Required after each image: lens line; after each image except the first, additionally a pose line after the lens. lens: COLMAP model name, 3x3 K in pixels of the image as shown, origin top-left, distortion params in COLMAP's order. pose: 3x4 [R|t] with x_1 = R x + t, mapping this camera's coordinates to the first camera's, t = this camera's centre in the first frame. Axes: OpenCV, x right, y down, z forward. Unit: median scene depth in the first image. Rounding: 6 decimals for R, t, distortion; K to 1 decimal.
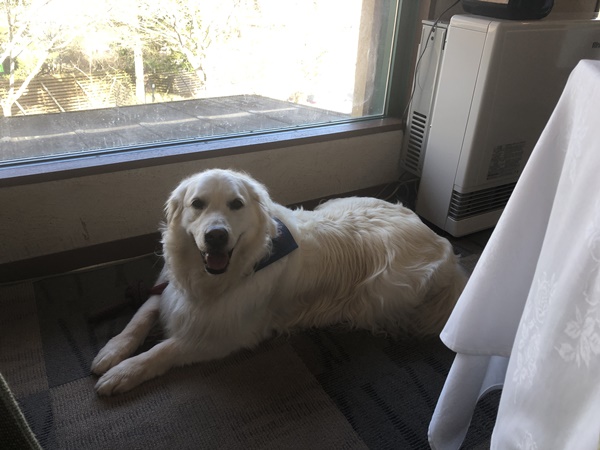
lens RADIAL K [[489.1, 0, 300.0], [0, 489.1, 225.0], [0, 0, 1]] dist [0.005351, -0.002450]
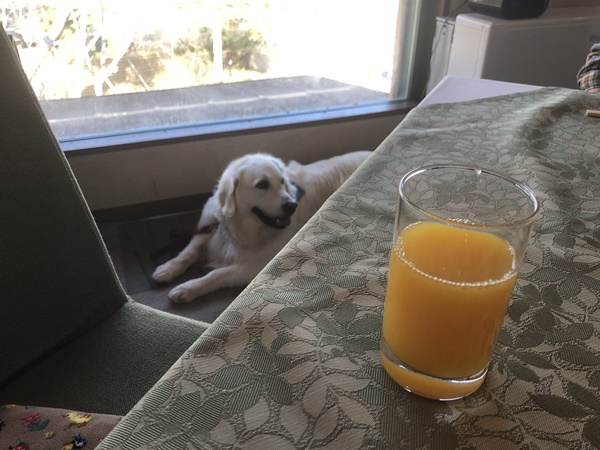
lens RADIAL K [[486.0, 0, 300.0], [0, 486.0, 225.0], [0, 0, 1]] dist [-0.001142, -0.000861]
pose [[0.989189, 0.042871, -0.140238, 0.053923], [-0.036194, 0.998102, 0.049822, 0.012724], [0.142107, -0.044208, 0.988864, -0.097252]]
